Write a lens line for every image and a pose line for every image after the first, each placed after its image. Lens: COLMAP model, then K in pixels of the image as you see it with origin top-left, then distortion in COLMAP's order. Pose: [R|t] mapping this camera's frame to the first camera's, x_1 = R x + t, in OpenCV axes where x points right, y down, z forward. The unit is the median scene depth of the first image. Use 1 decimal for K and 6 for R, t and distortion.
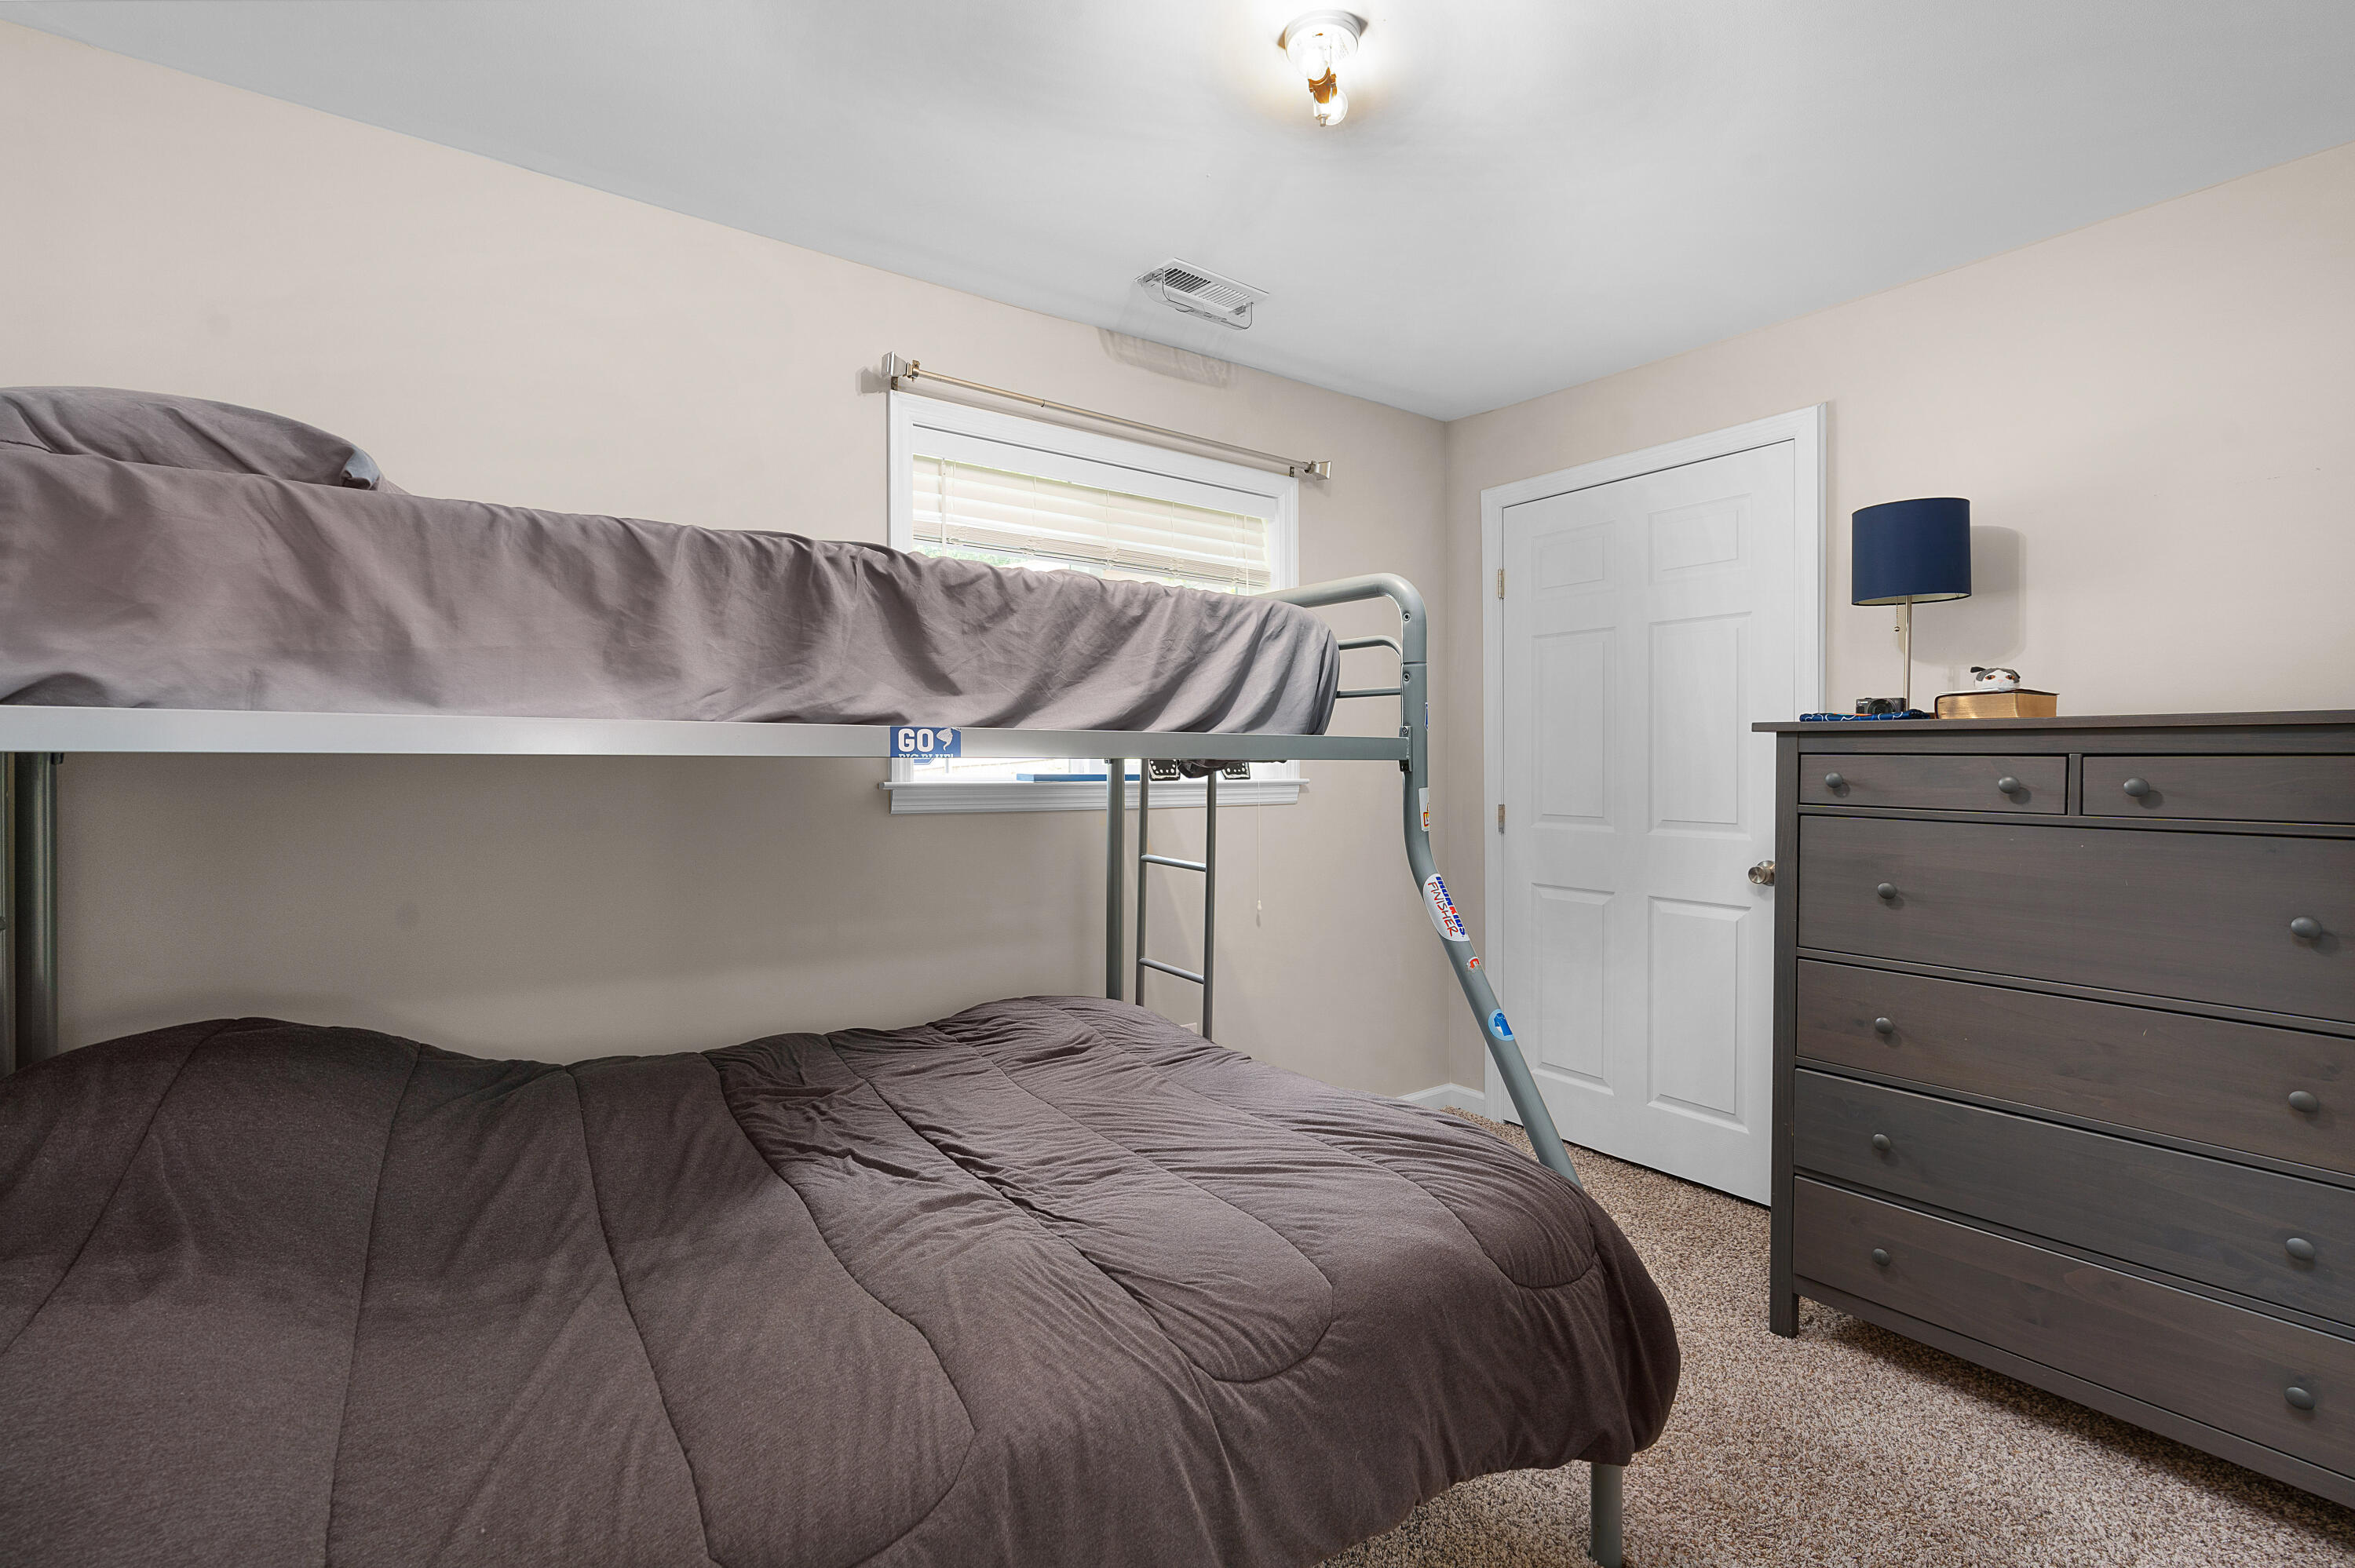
lens RADIAL K [[1084.6, 0, 1167.1], [0, 1084.6, 770.4], [0, 0, 1]] dist [-0.015703, -0.000082]
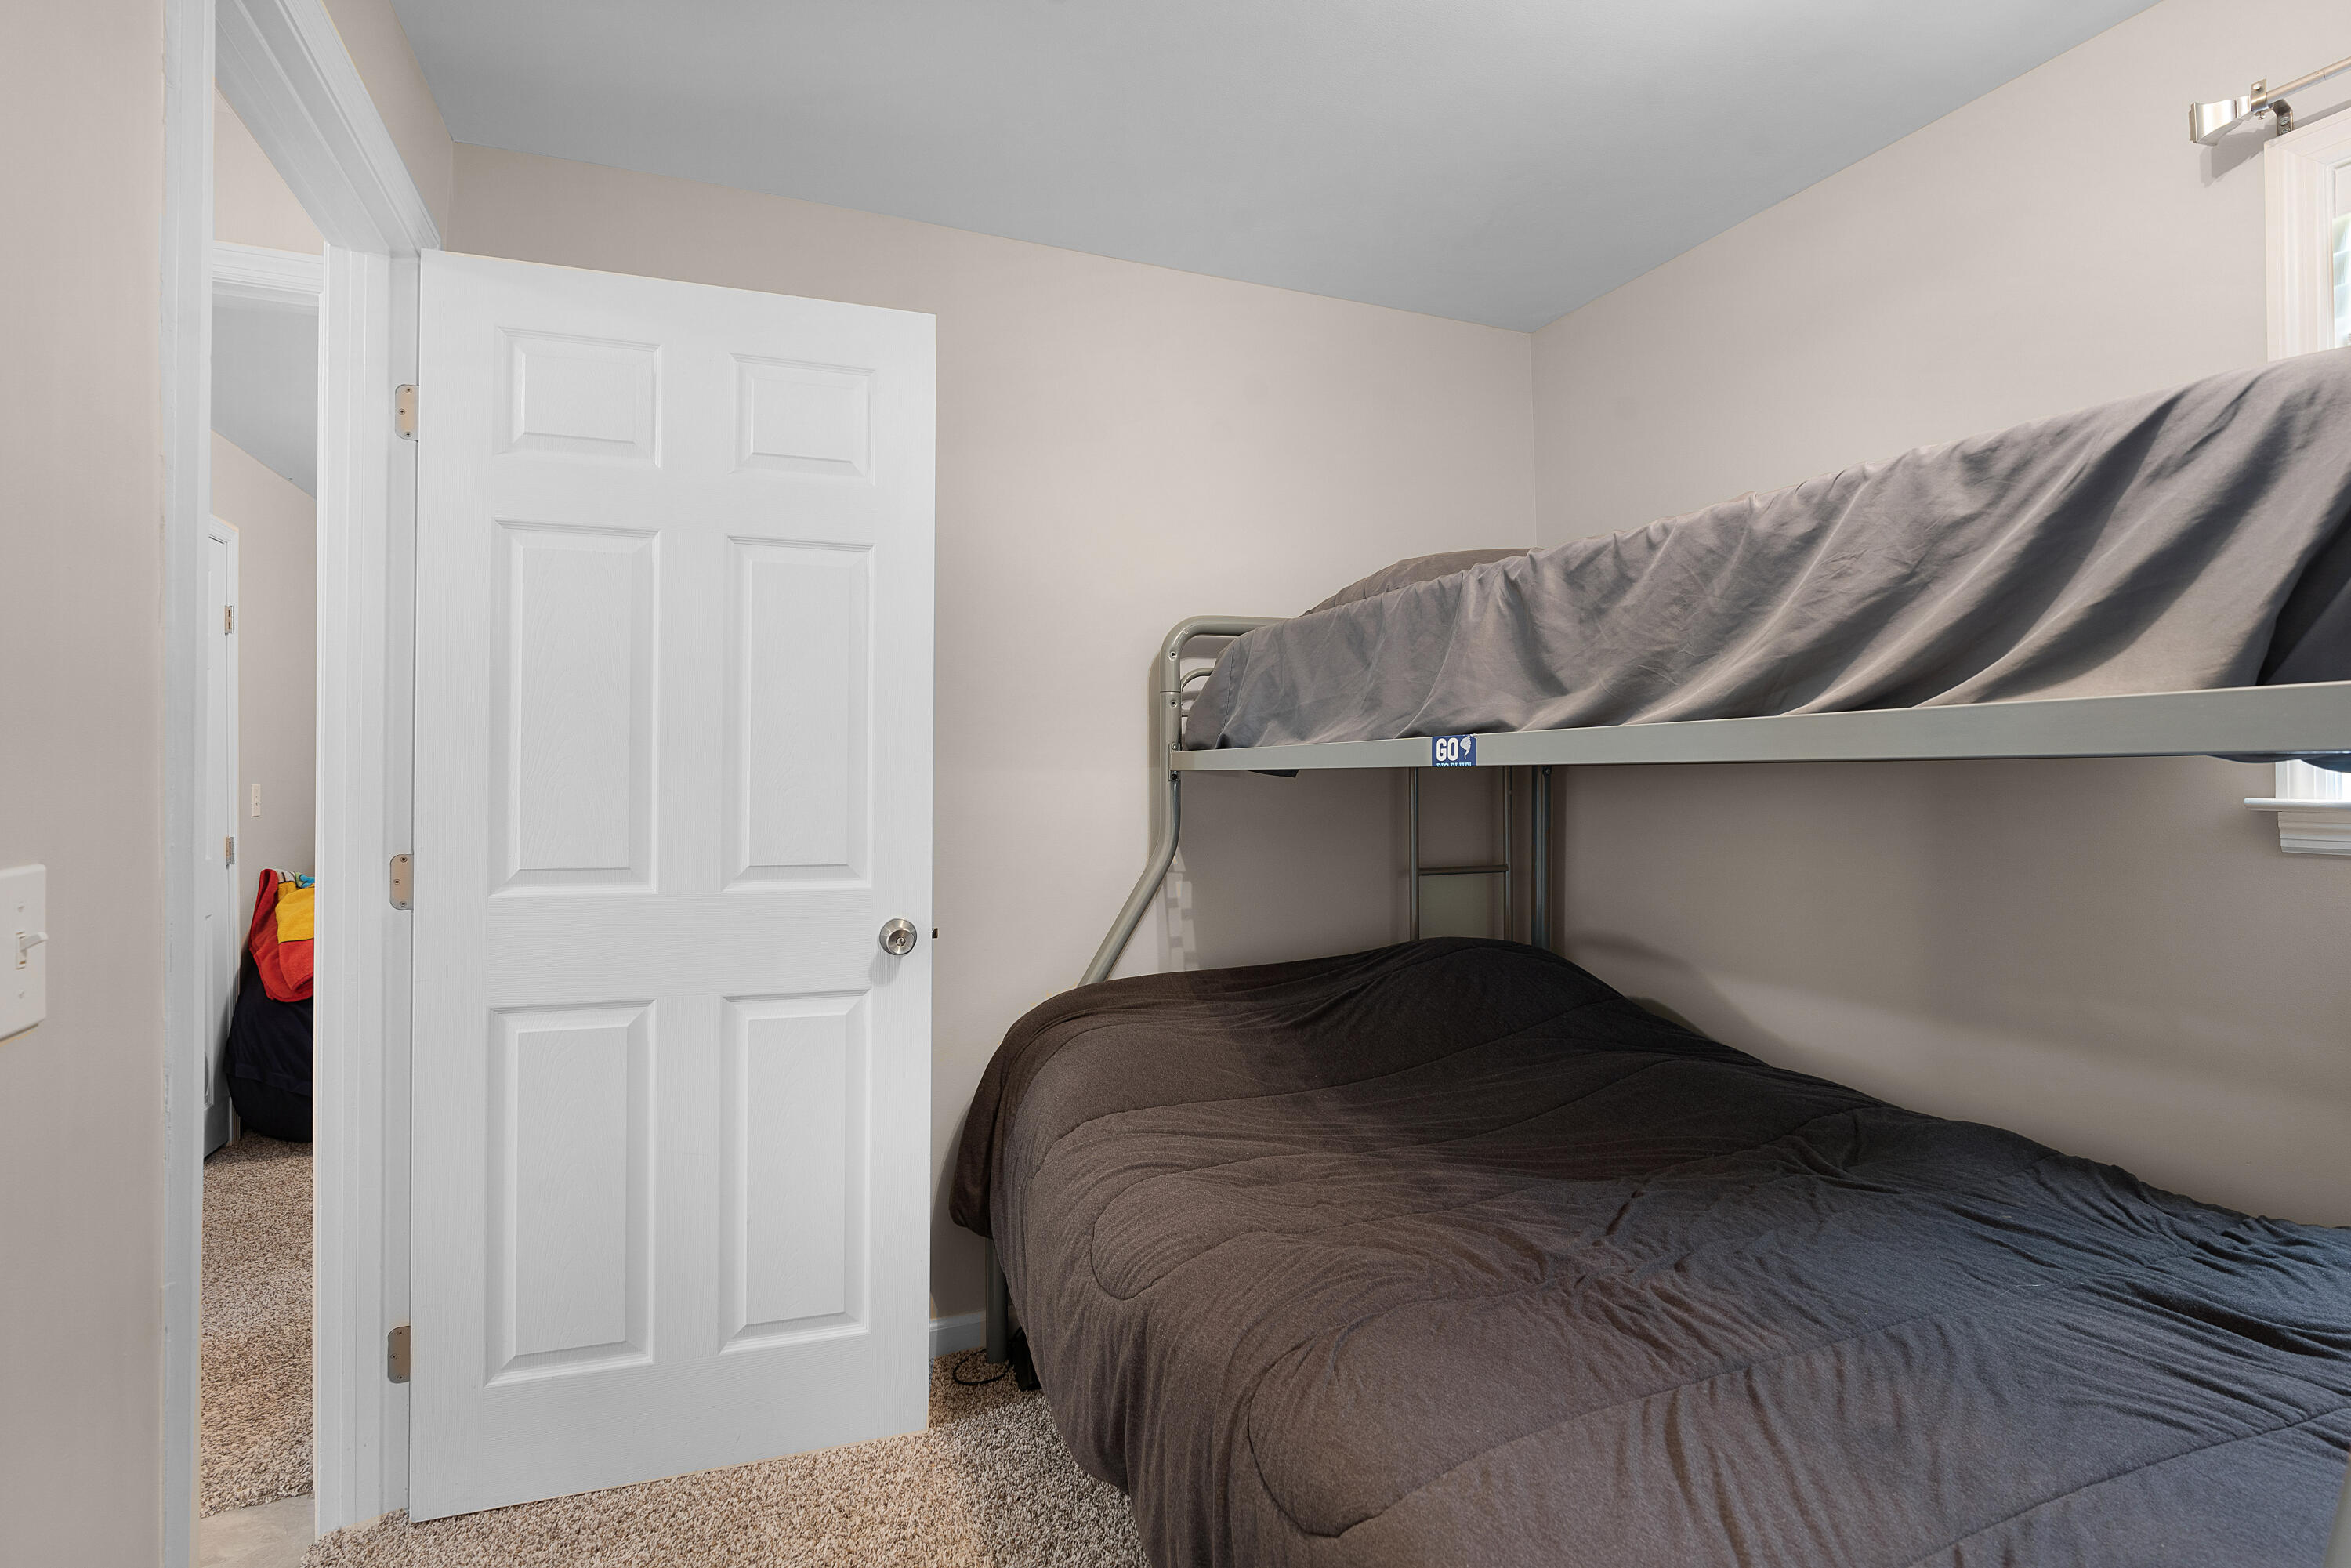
lens RADIAL K [[1082.8, 0, 1165.2], [0, 1082.8, 770.5], [0, 0, 1]] dist [-0.015703, -0.000082]
pose [[-0.233218, -0.002116, -0.972422, 0.705700], [-0.000053, 0.999998, -0.002163, -0.005176], [0.972424, -0.000453, -0.233218, 0.842349]]
